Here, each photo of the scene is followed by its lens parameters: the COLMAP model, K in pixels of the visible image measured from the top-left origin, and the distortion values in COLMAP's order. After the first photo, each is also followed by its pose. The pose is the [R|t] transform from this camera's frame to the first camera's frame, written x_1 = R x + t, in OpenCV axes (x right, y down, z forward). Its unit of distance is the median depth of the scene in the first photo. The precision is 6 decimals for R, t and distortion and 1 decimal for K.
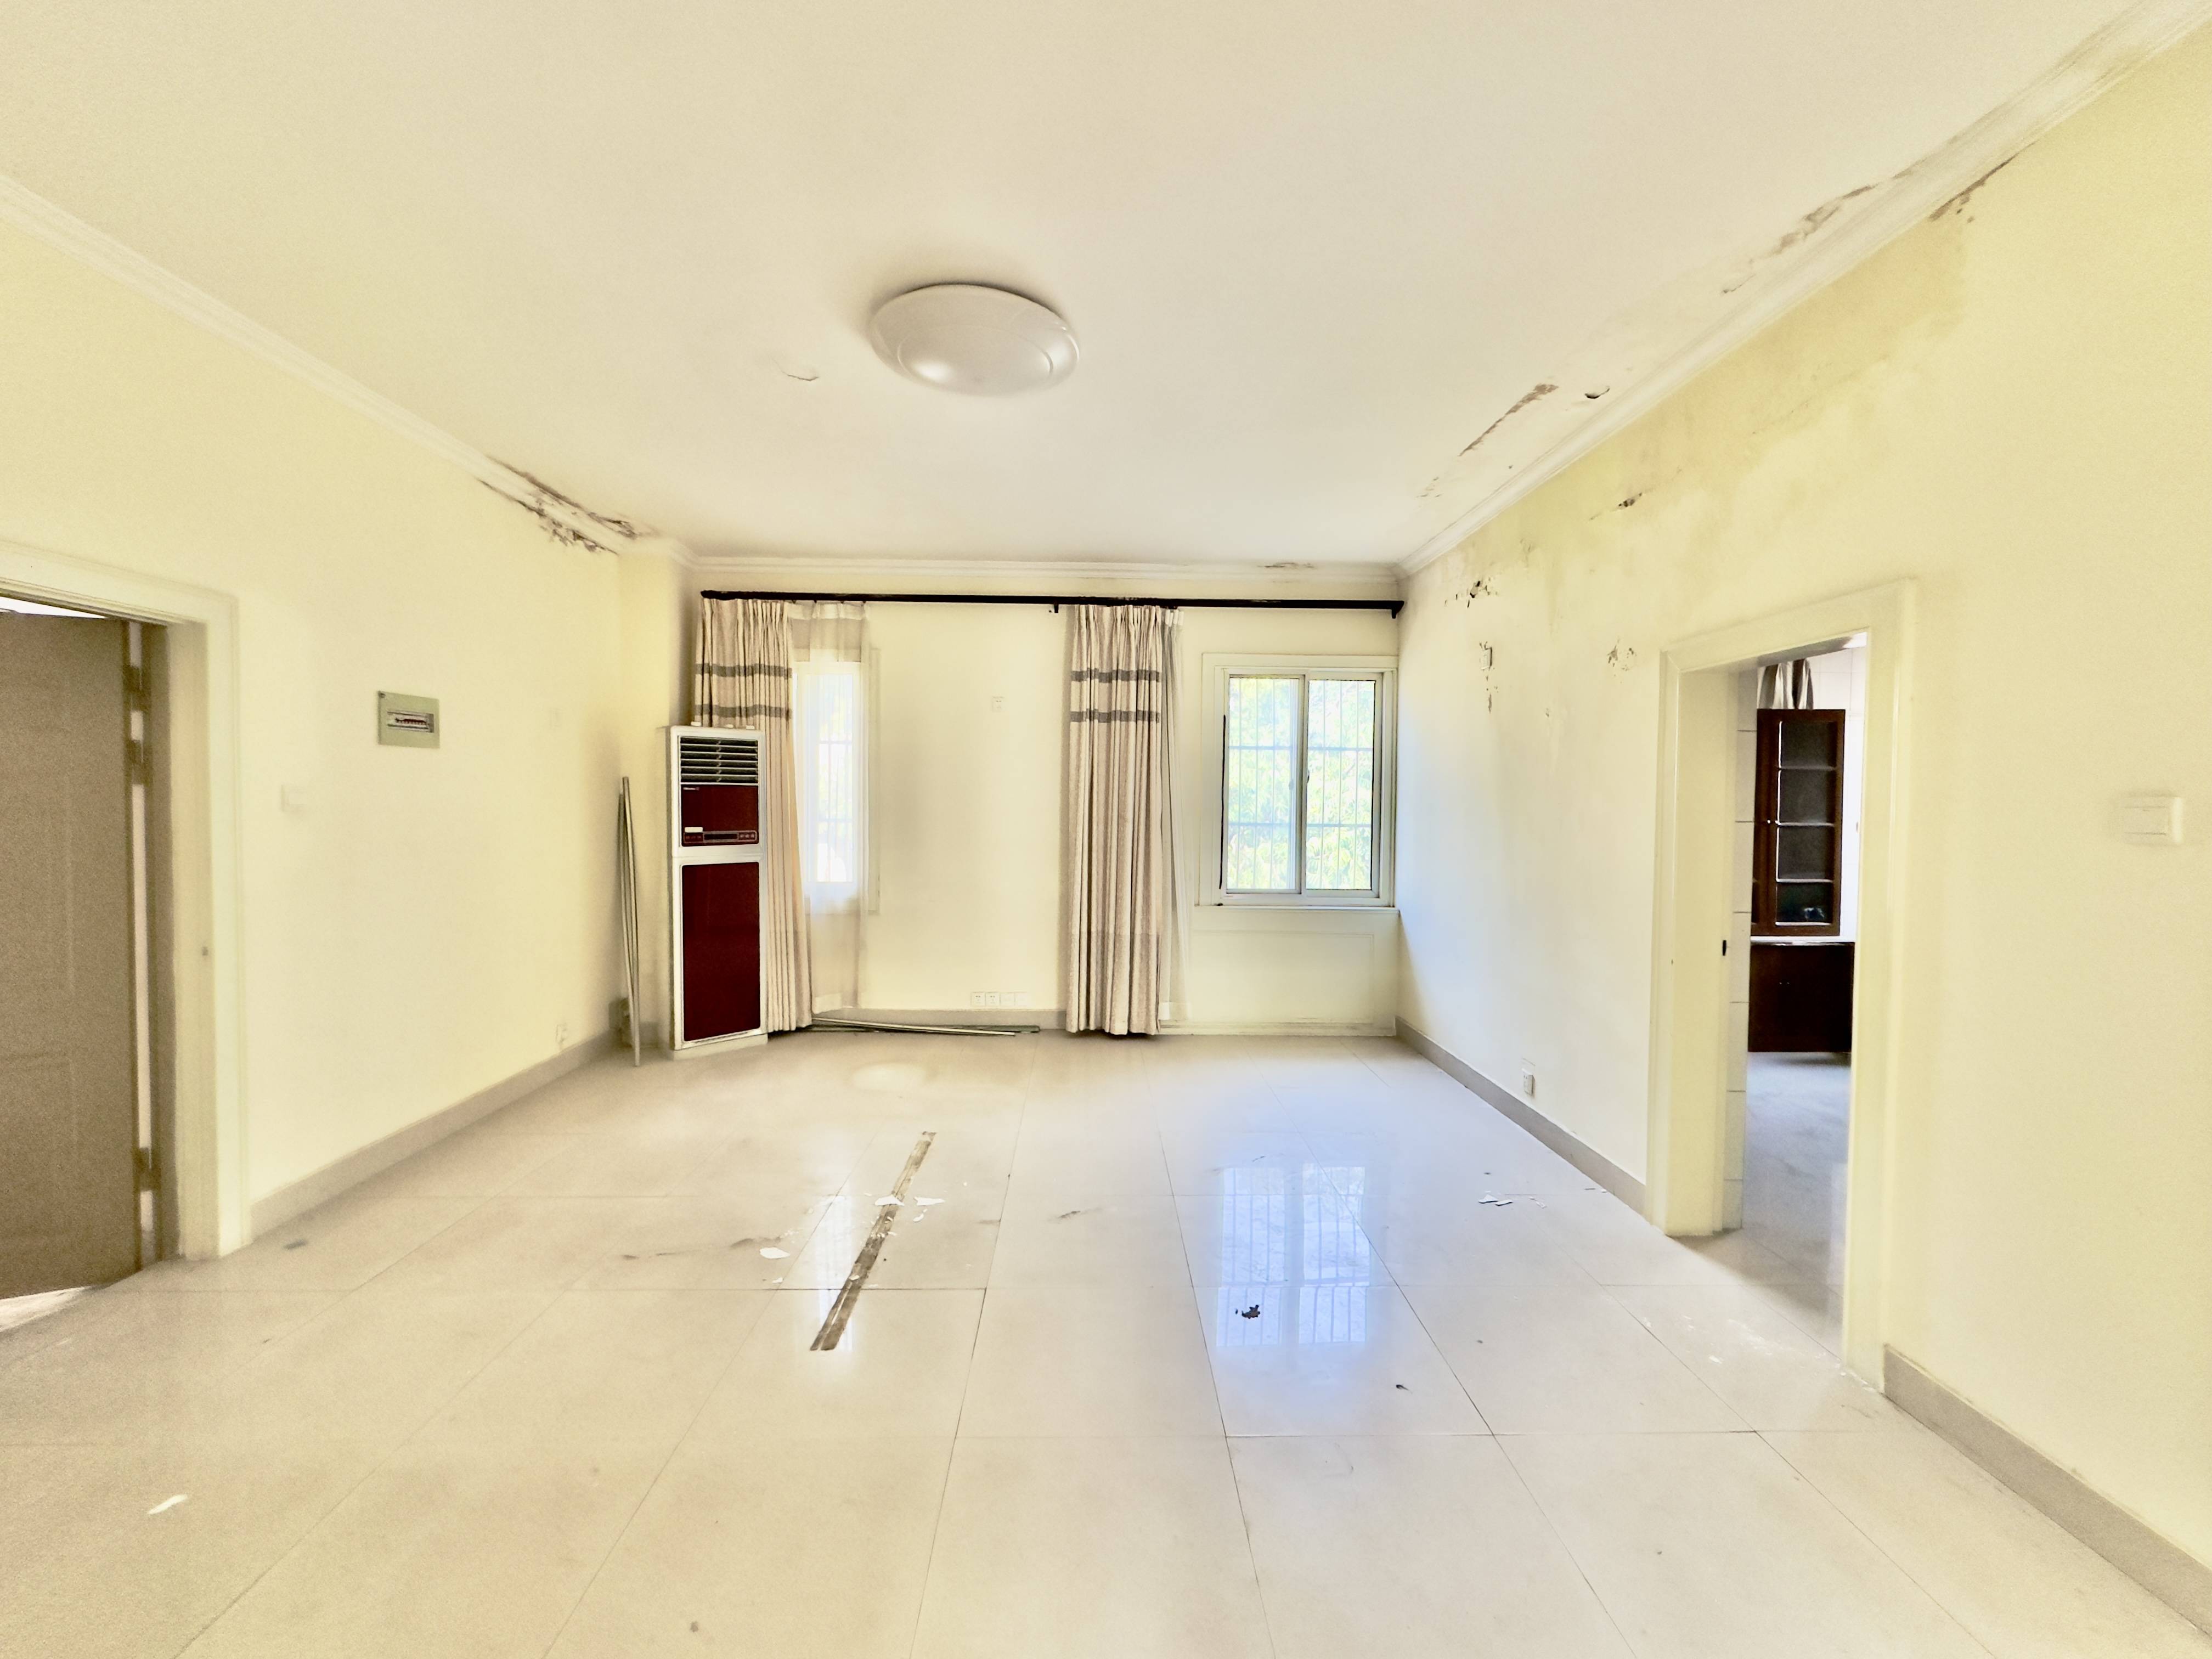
lens RADIAL K [[889.4, 0, 1103.2], [0, 889.4, 827.4], [0, 0, 1]] dist [0.000558, 0.000633]
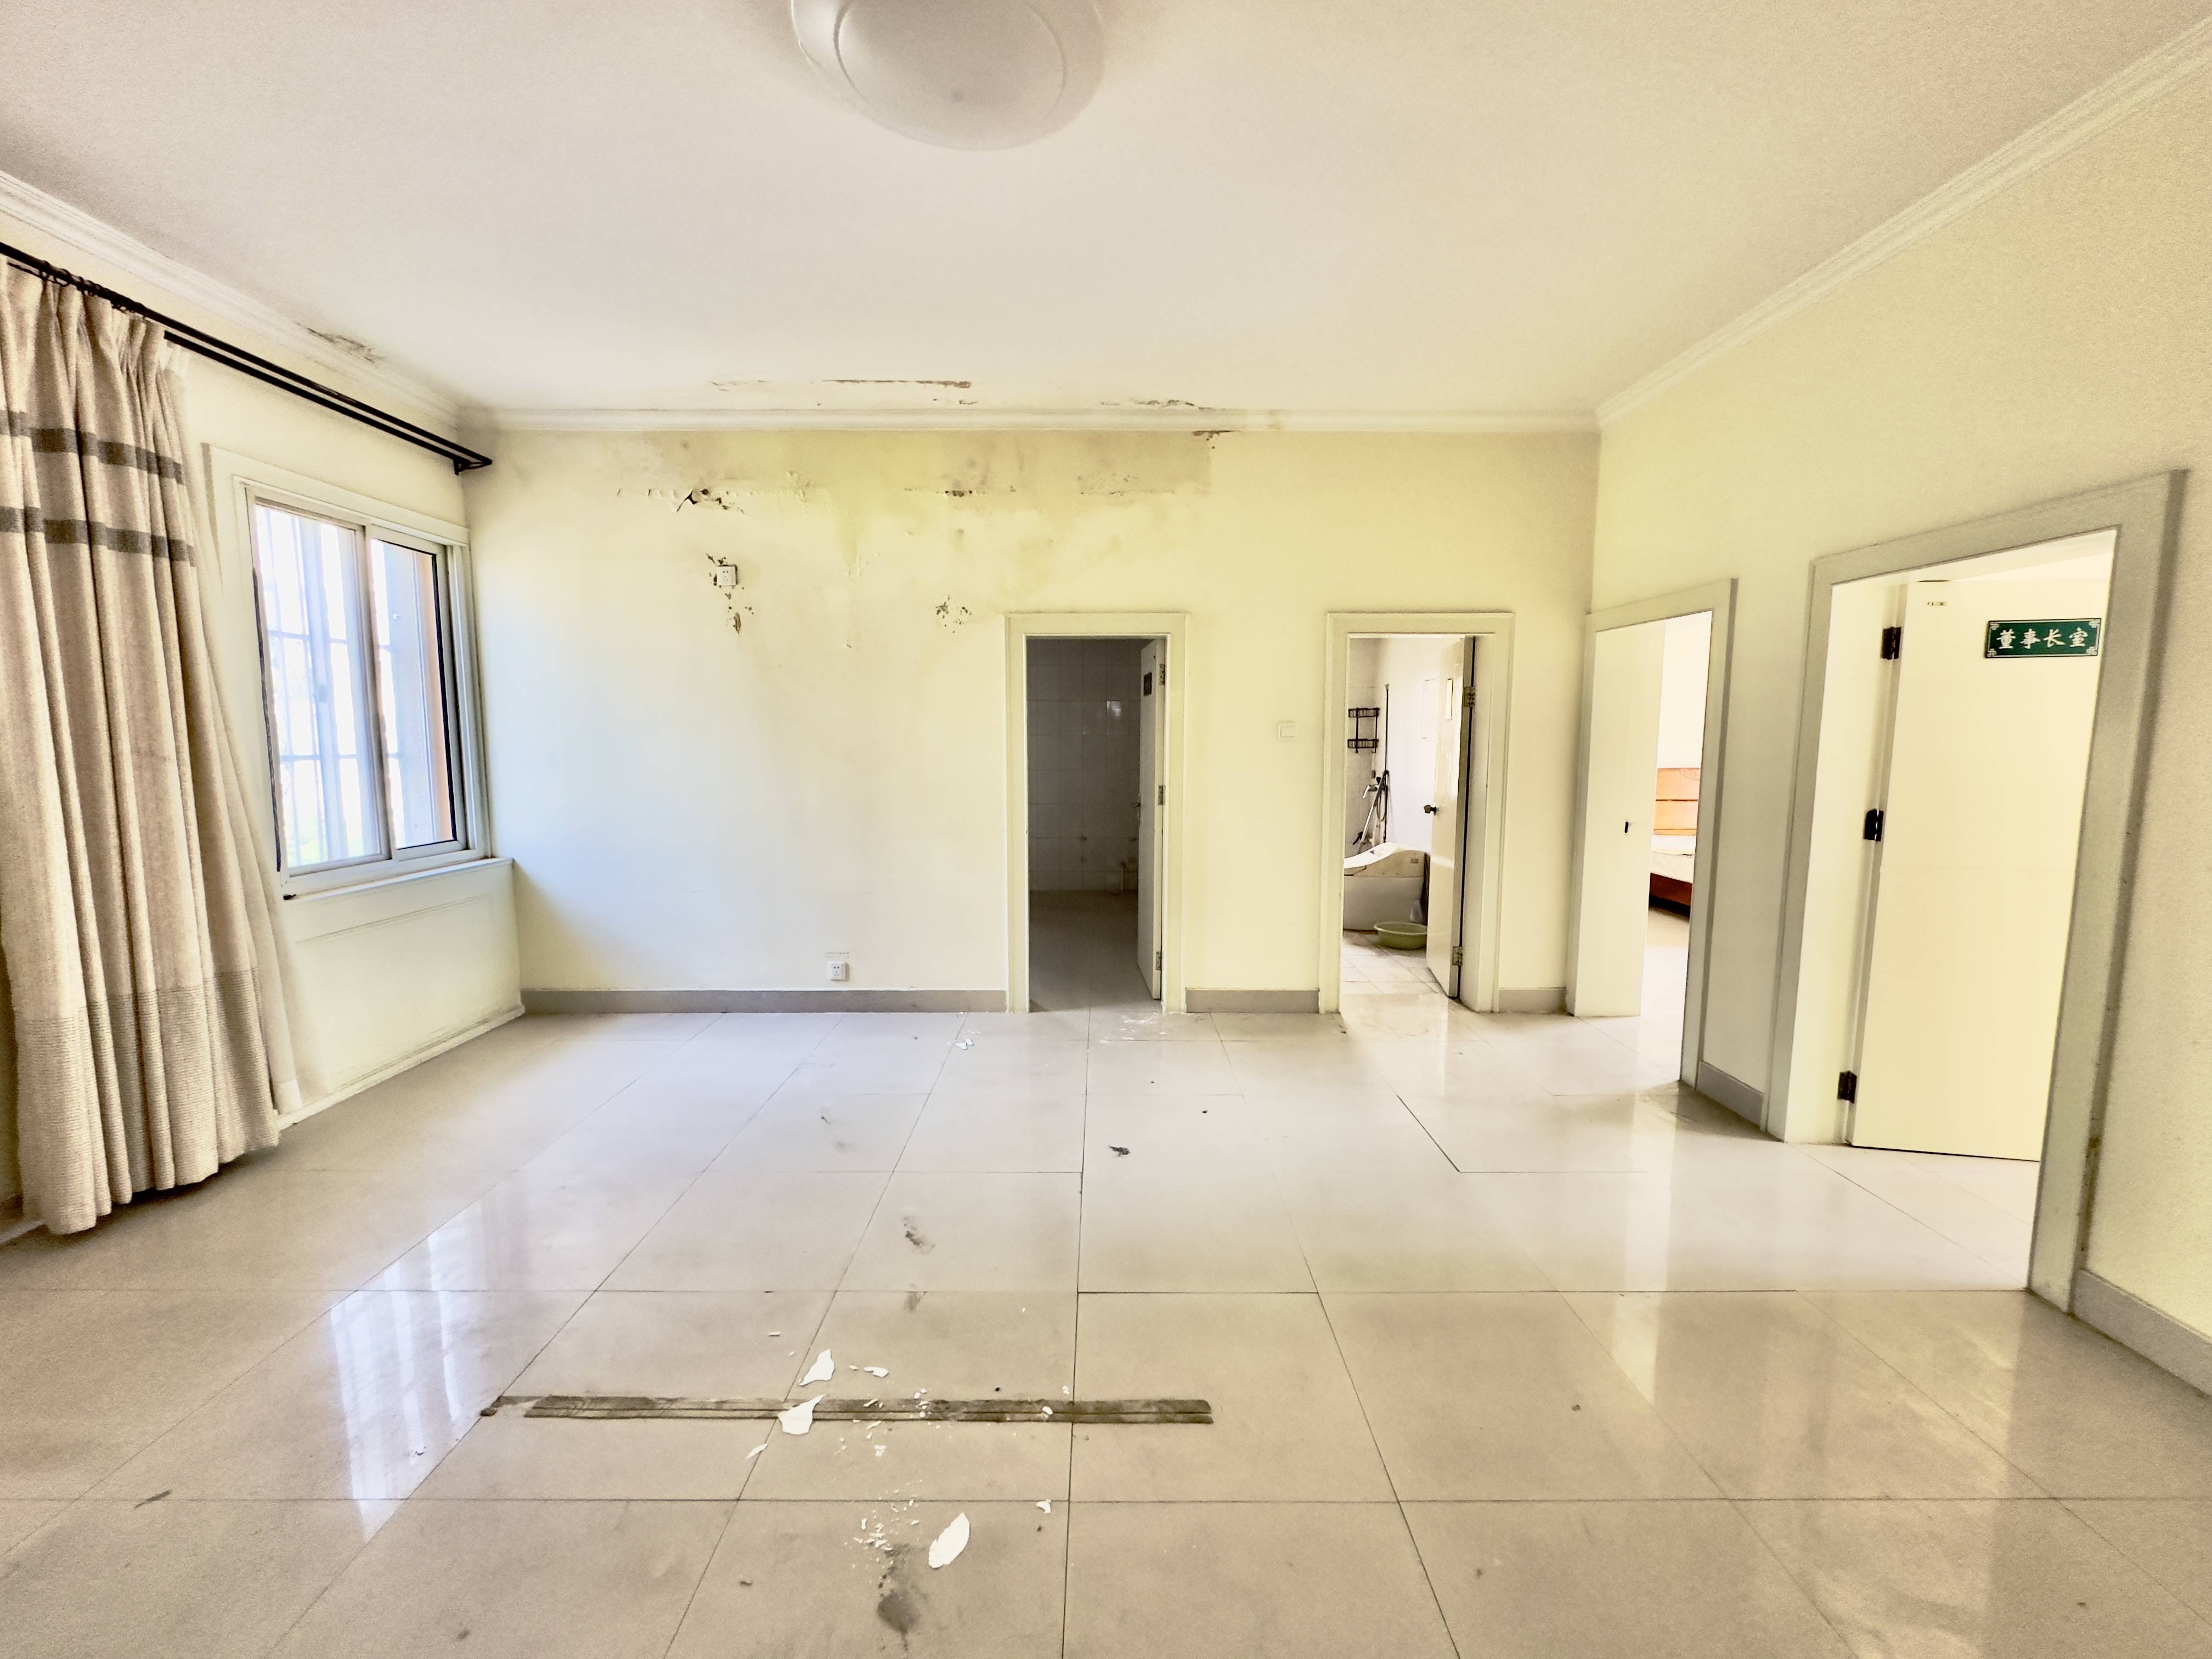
lens RADIAL K [[889.4, 0, 1103.2], [0, 889.4, 827.4], [0, 0, 1]] dist [0.000558, 0.000633]
pose [[0.011647, -0.117278, 0.993031, -0.687616], [0.024976, 0.992822, 0.116961, -0.022384], [-0.999620, 0.023439, 0.014492, 0.699268]]
